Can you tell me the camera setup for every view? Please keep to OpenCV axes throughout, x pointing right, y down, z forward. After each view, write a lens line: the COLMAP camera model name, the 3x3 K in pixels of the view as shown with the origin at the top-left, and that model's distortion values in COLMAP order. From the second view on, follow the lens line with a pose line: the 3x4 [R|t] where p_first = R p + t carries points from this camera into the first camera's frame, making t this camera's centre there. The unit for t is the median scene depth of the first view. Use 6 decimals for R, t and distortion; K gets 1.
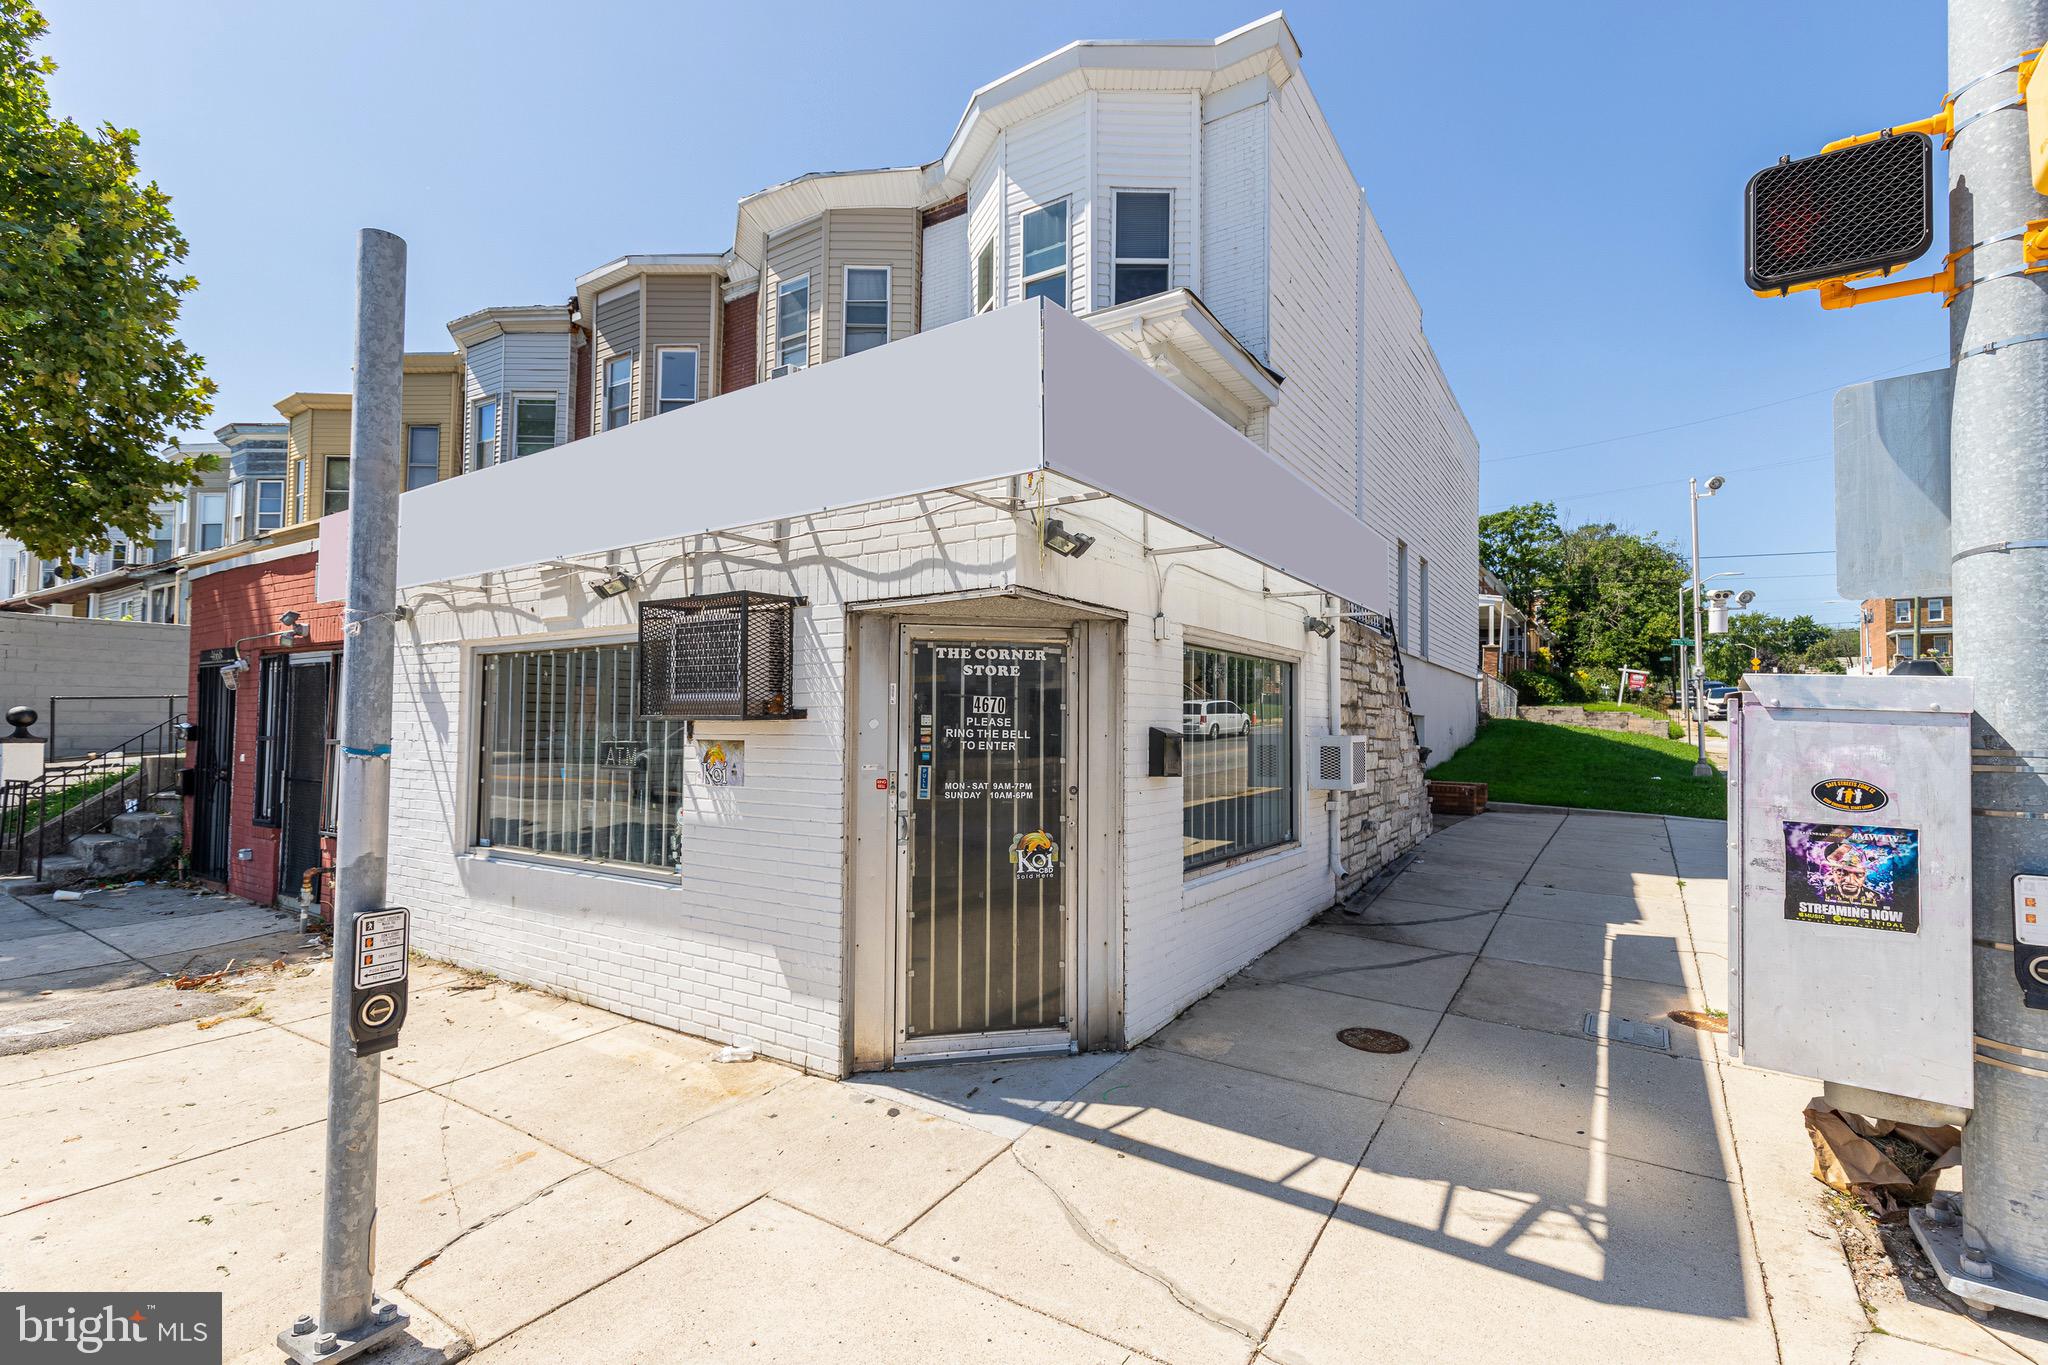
lens RADIAL K [[921.9, 0, 1034.0], [0, 921.9, 690.6], [0, 0, 1]] dist [0.014154, -0.003116]
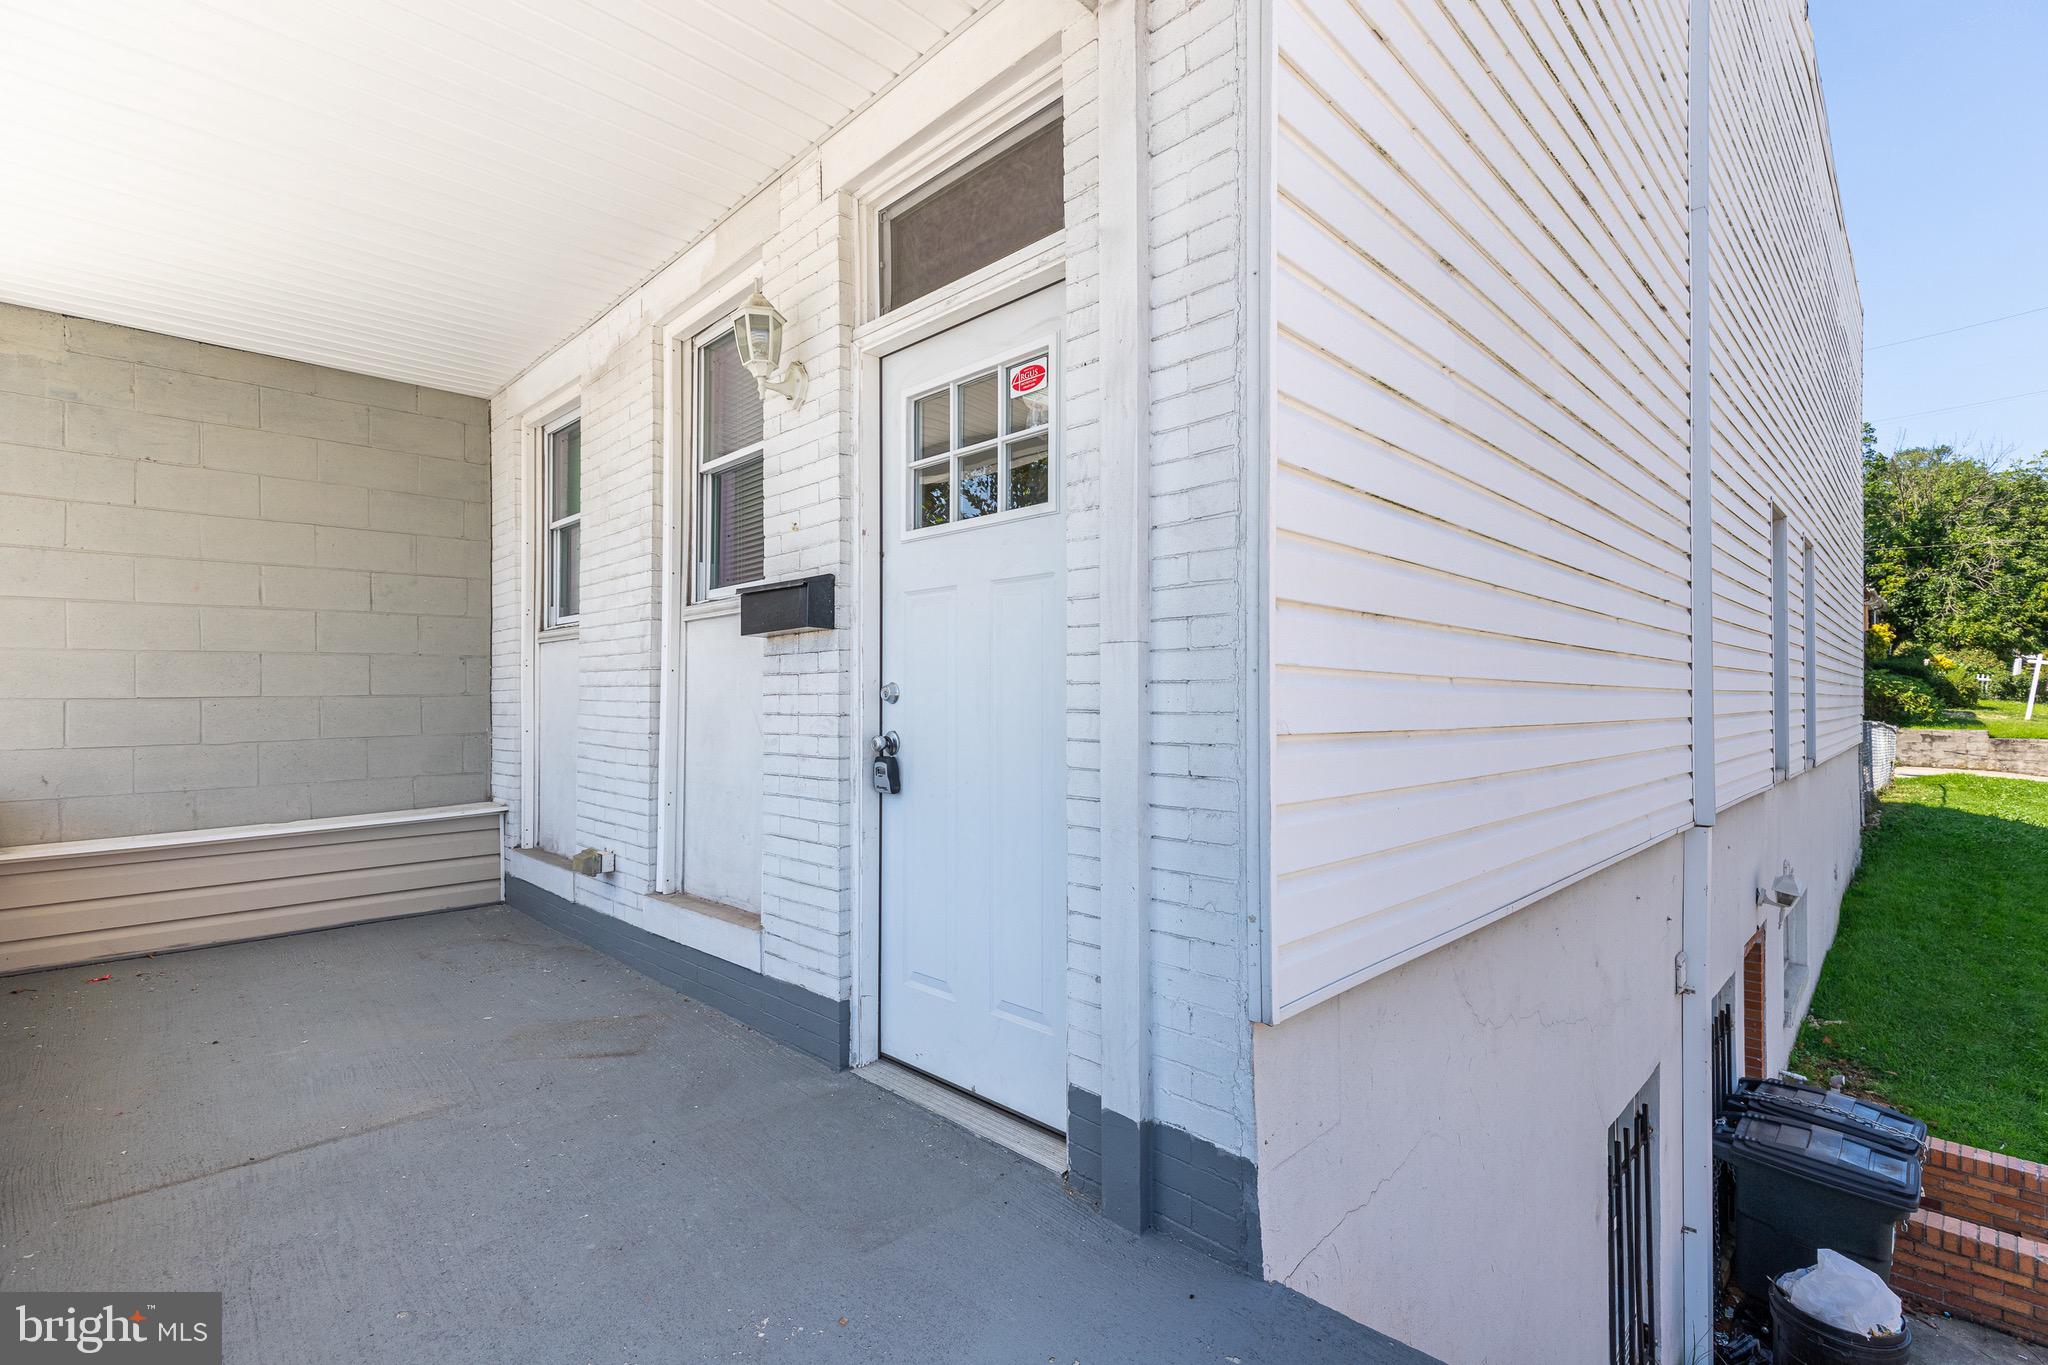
lens RADIAL K [[921.9, 0, 1034.0], [0, 921.9, 690.6], [0, 0, 1]] dist [0.014154, -0.003116]
pose [[0.980721, -0.017050, -0.194666, 0.040073], [0.022955, 0.999341, 0.028118, -0.025811], [0.194058, -0.032044, 0.980467, 0.138782]]
